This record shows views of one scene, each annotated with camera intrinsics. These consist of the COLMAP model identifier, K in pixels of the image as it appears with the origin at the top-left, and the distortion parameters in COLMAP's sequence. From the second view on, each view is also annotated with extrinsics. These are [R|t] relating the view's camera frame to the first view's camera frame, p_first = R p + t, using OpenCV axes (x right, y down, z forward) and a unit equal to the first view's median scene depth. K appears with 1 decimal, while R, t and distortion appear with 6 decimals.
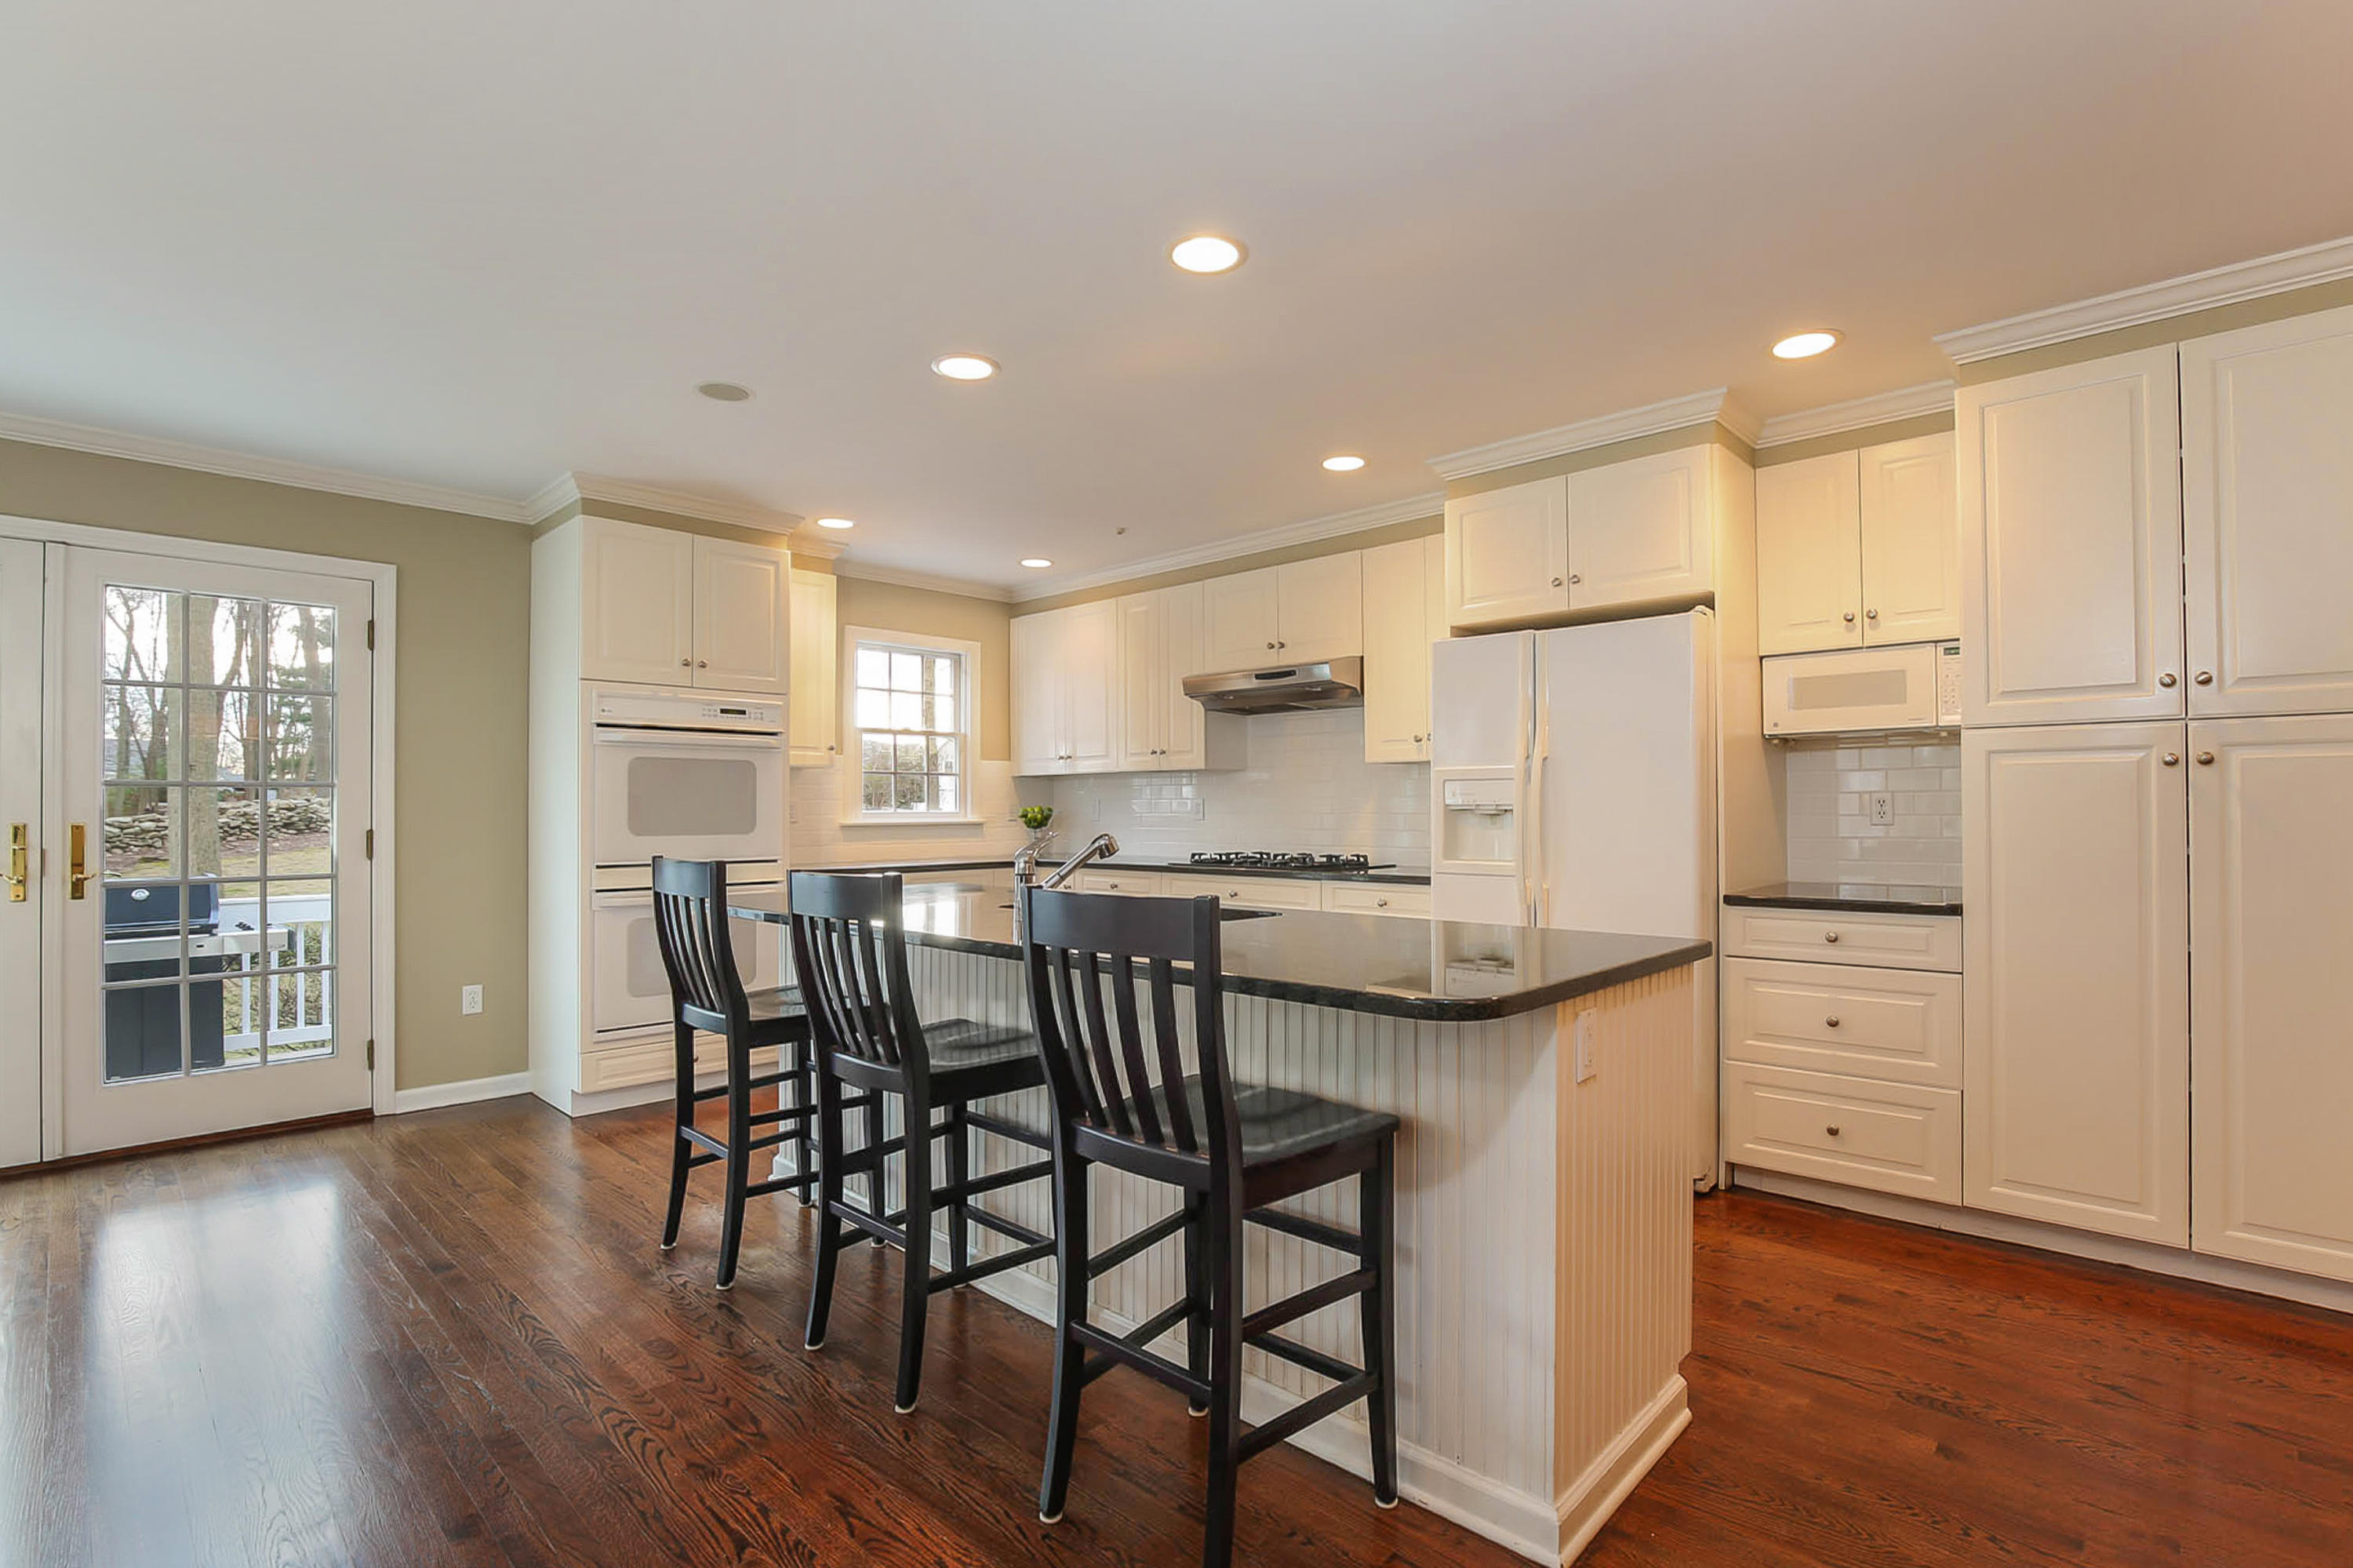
lens RADIAL K [[1091.4, 0, 1192.6], [0, 1091.4, 795.5], [0, 0, 1]] dist [-0.018583, 0.001021]
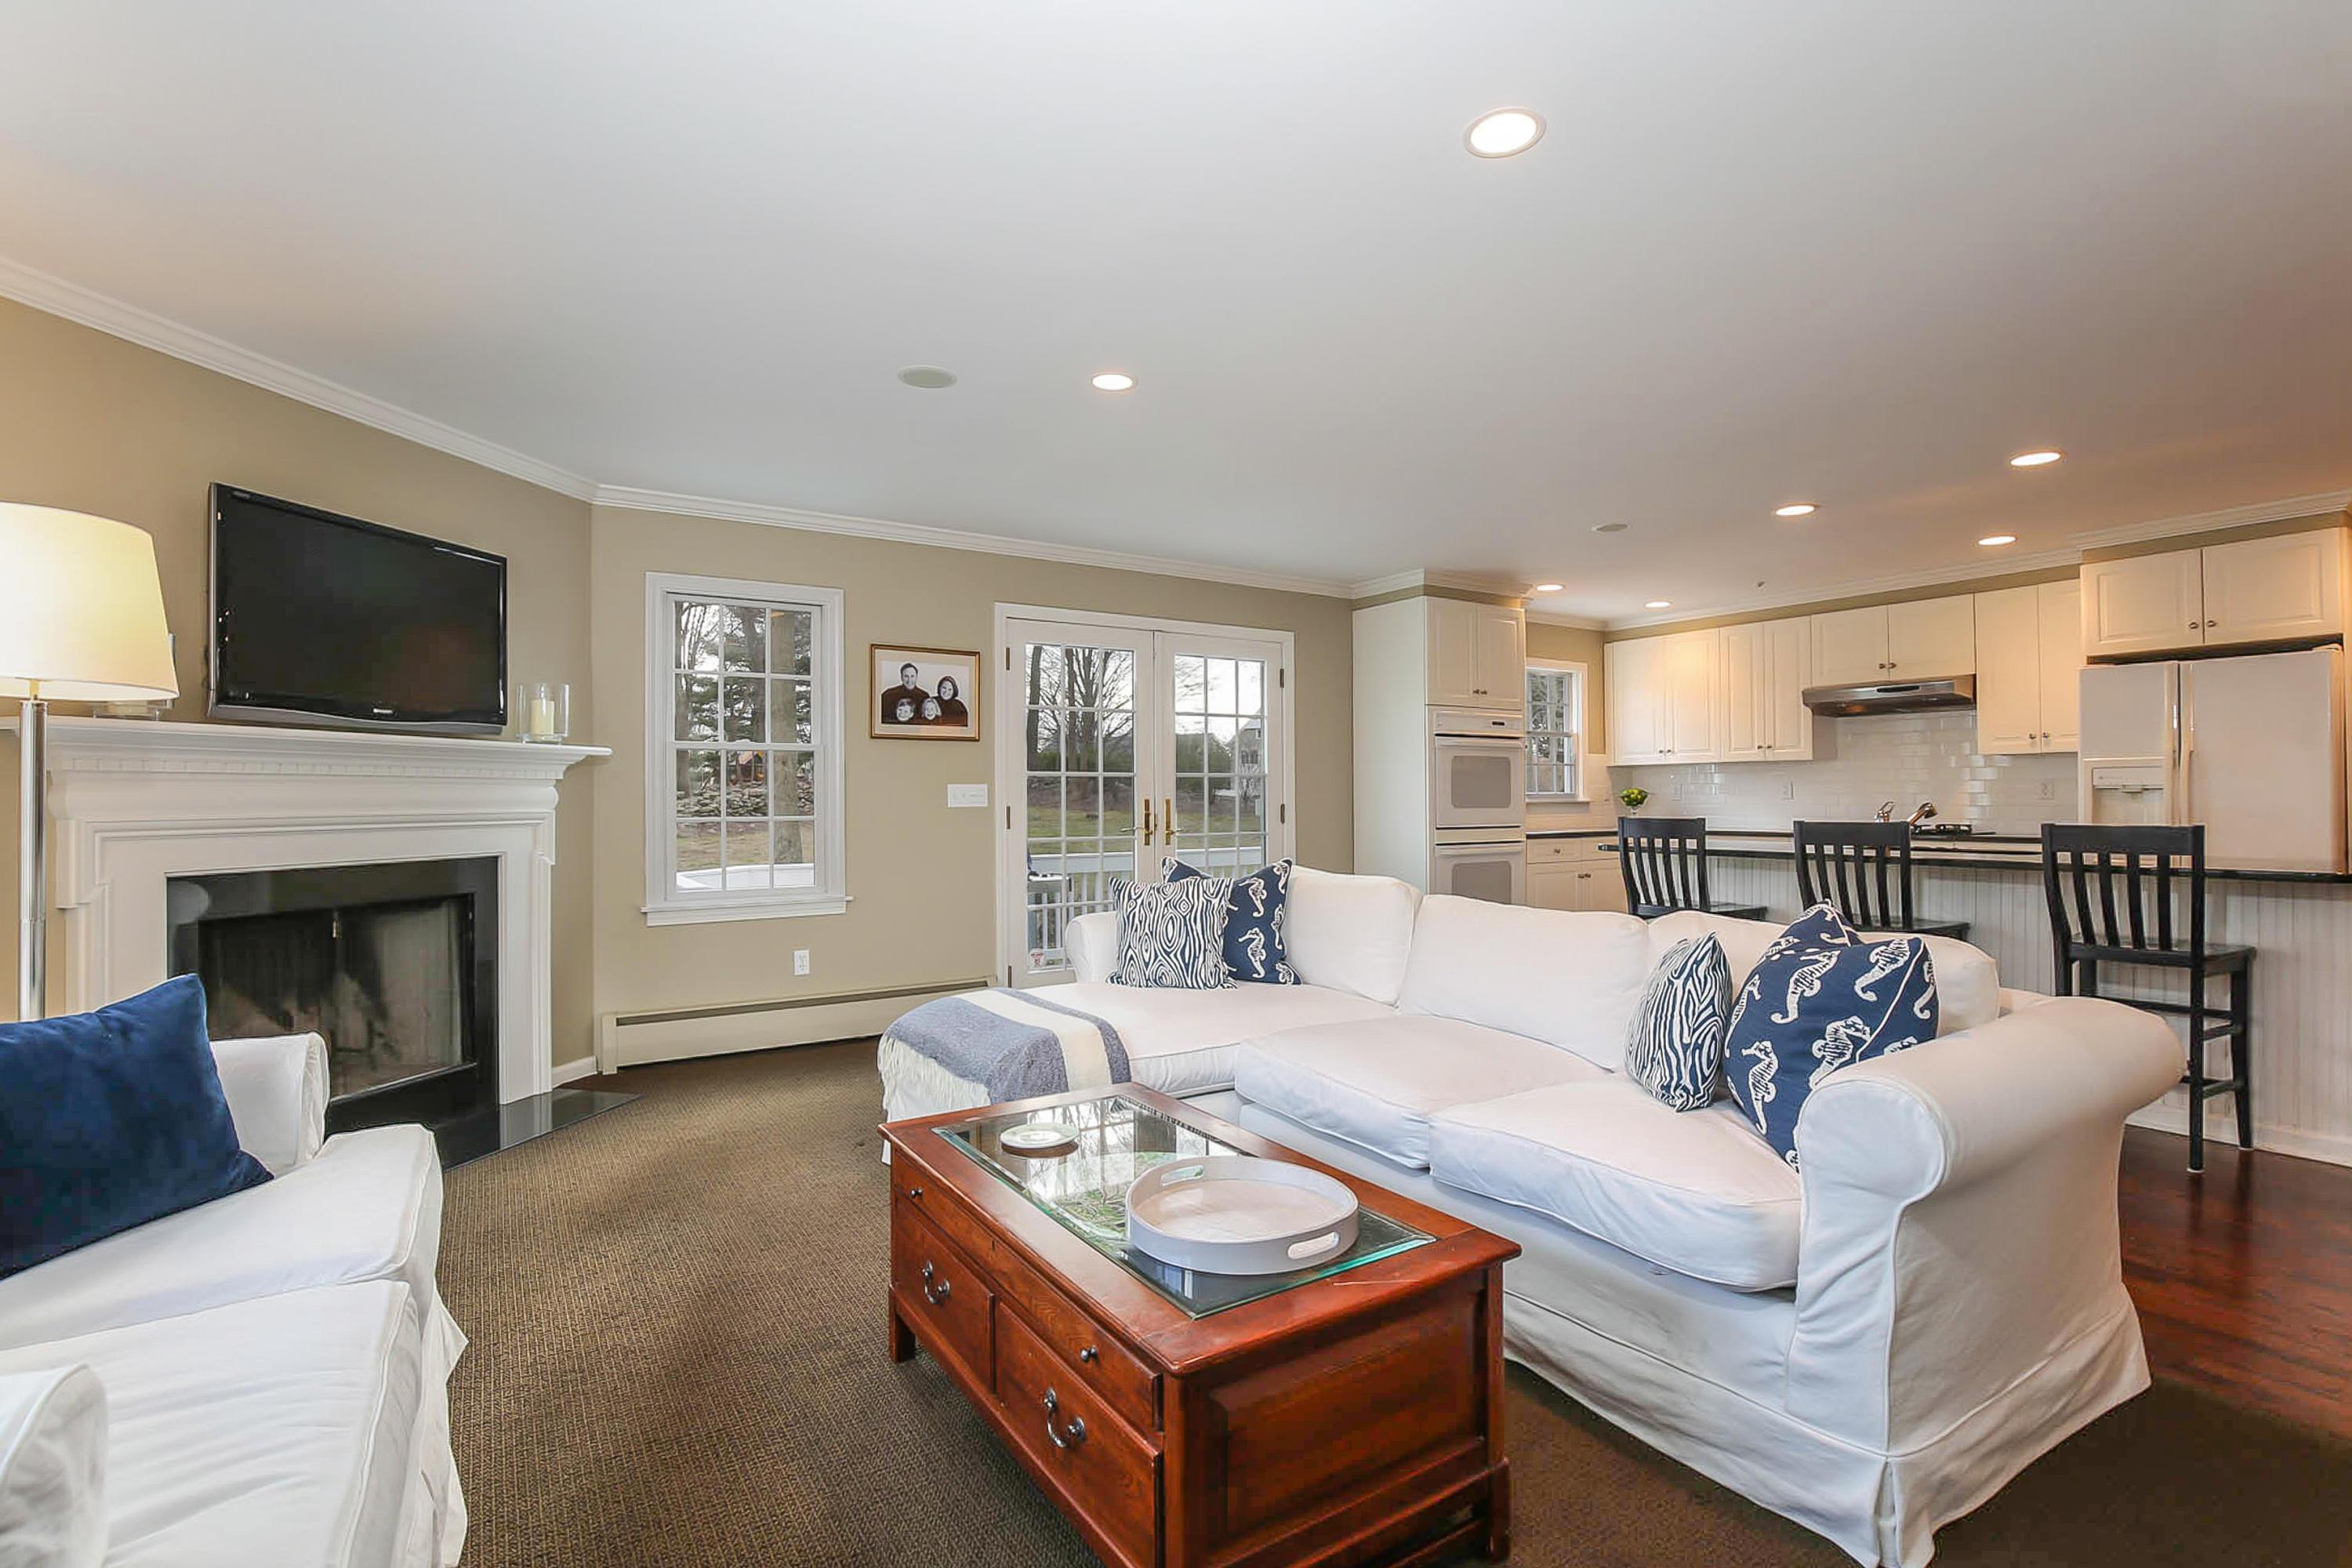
lens RADIAL K [[1090.9, 0, 1192.1], [0, 1090.9, 795.5], [0, 0, 1]] dist [-0.018583, 0.001021]
pose [[0.973688, -0.000705, -0.227882, -0.486951], [0.003931, 0.999898, 0.013703, -0.002569], [0.227849, -0.014238, 0.973592, -0.509314]]
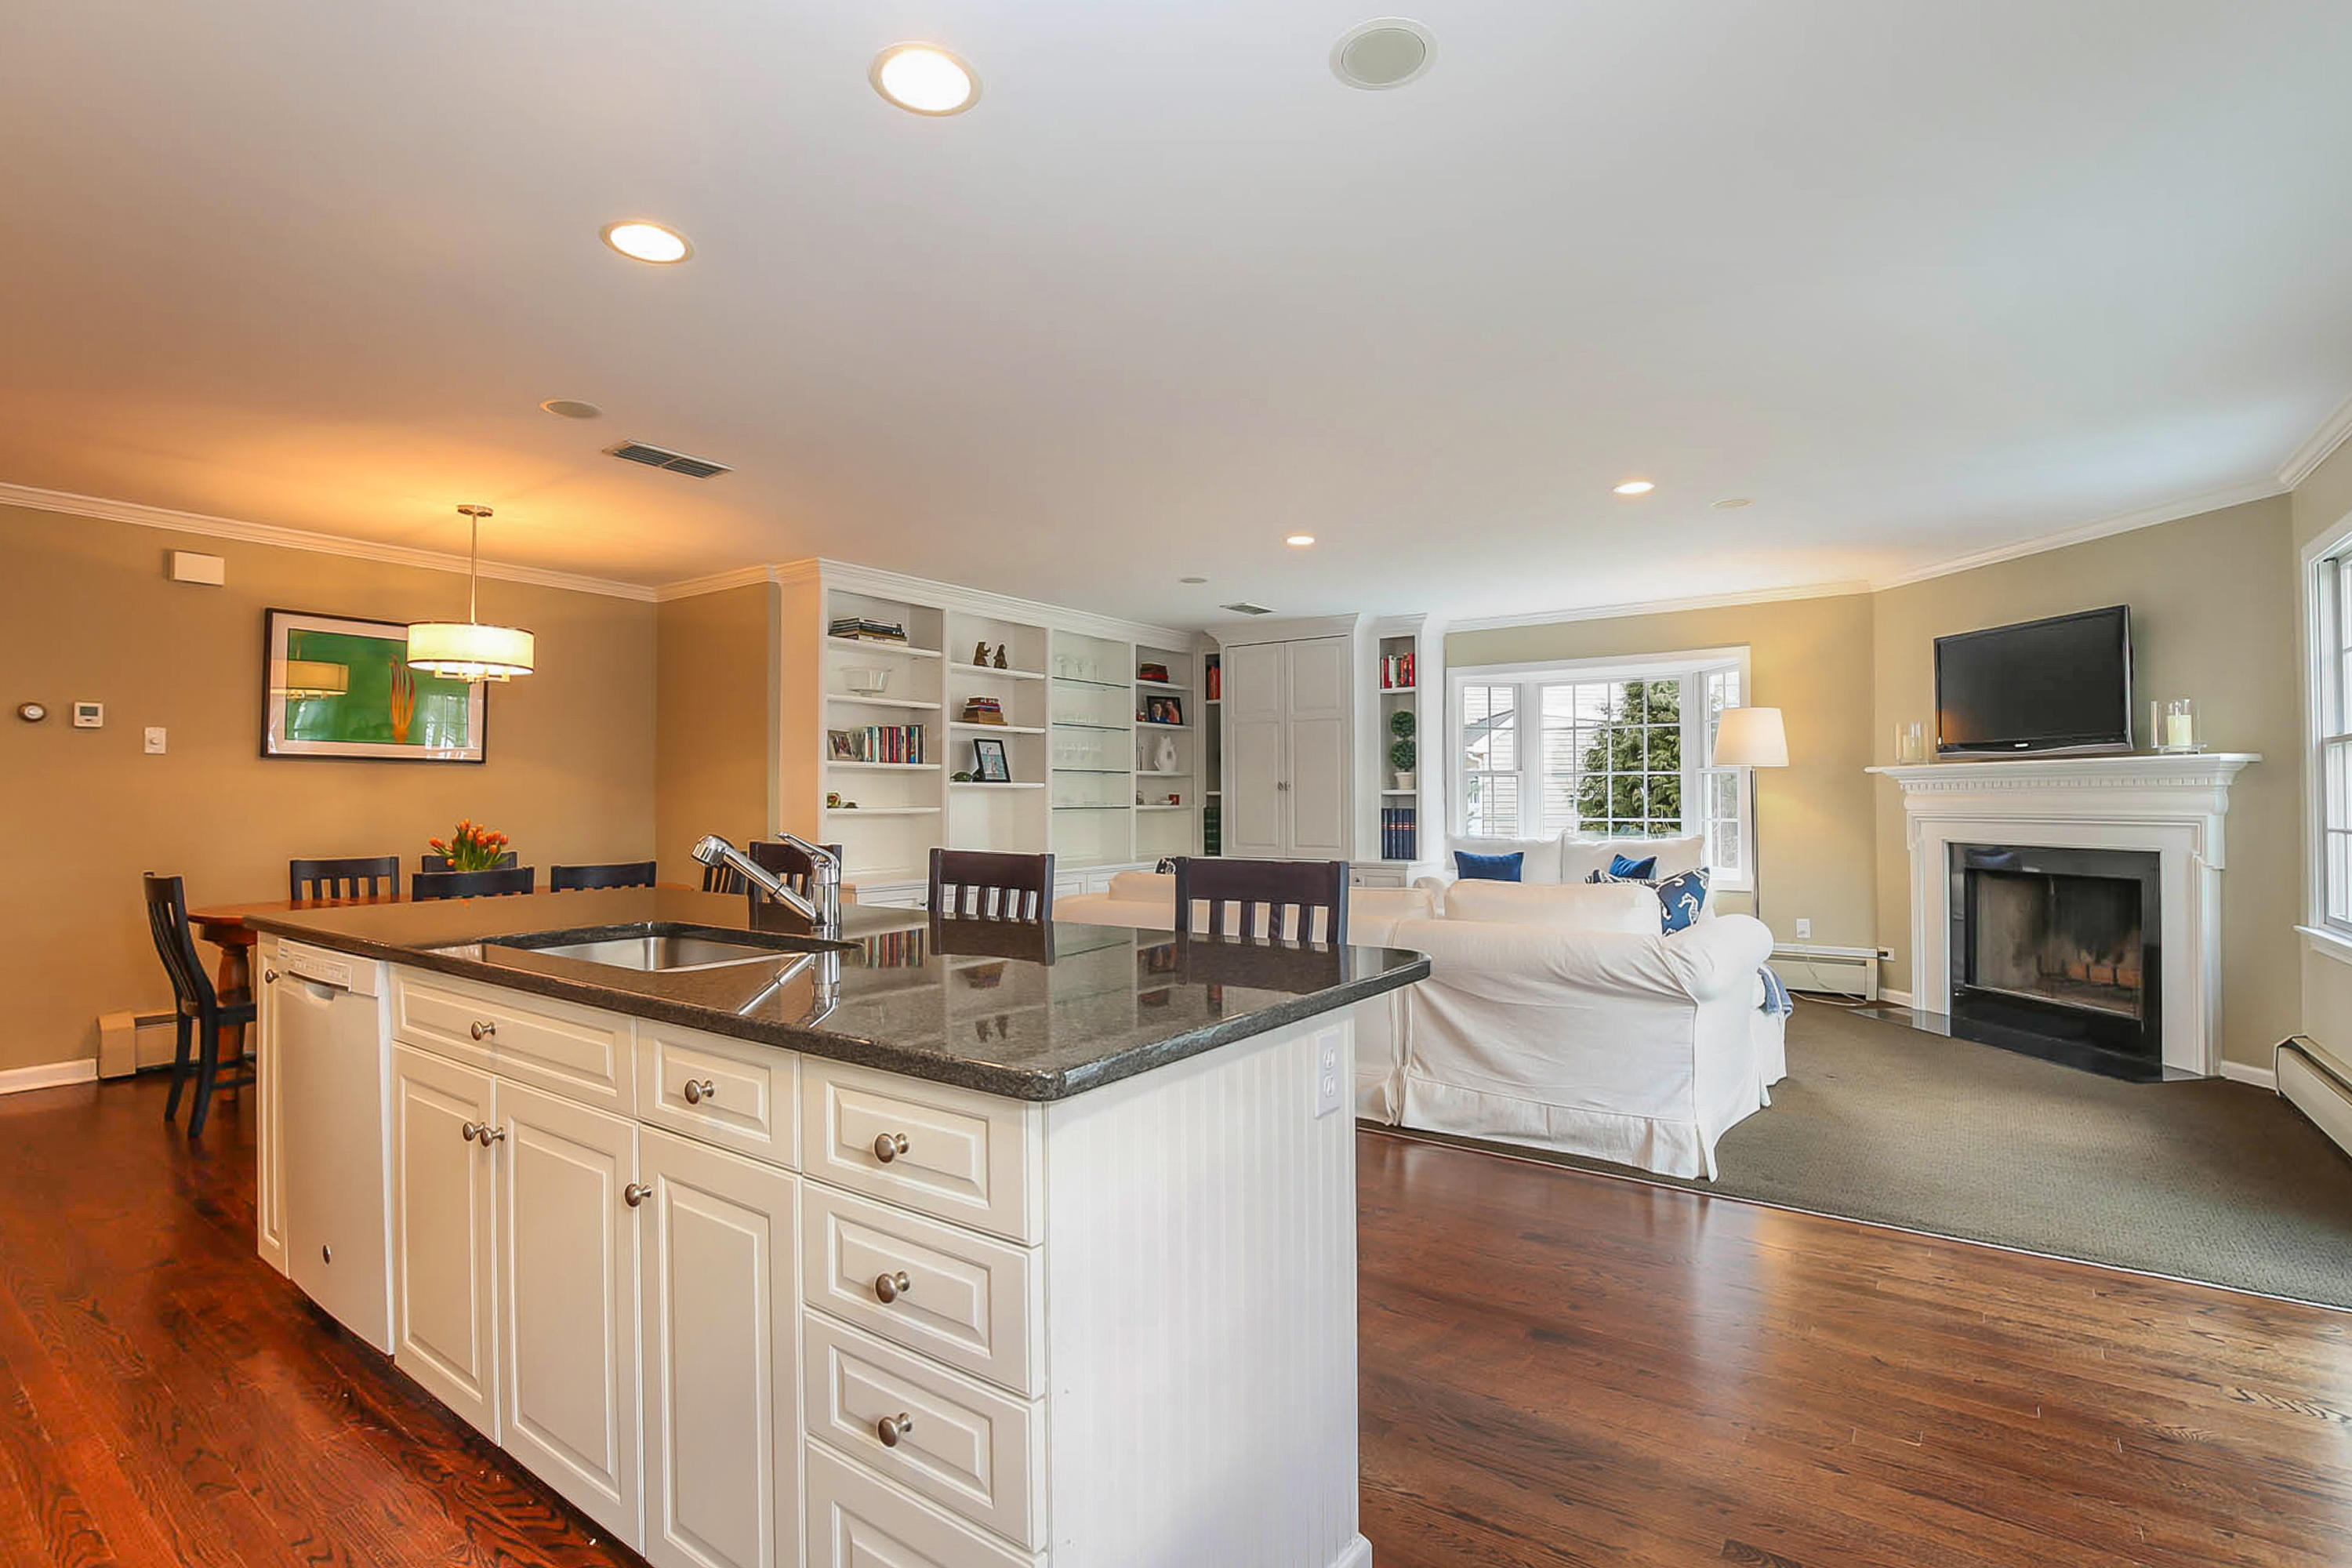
lens RADIAL K [[1090.9, 0, 1192.1], [0, 1090.9, 795.5], [0, 0, 1]] dist [-0.018583, 0.001021]
pose [[-0.992012, 0.005530, -0.126025, -0.197895], [0.008143, 0.999762, -0.020222, 0.015263], [0.125883, -0.021087, -0.991821, 1.104745]]
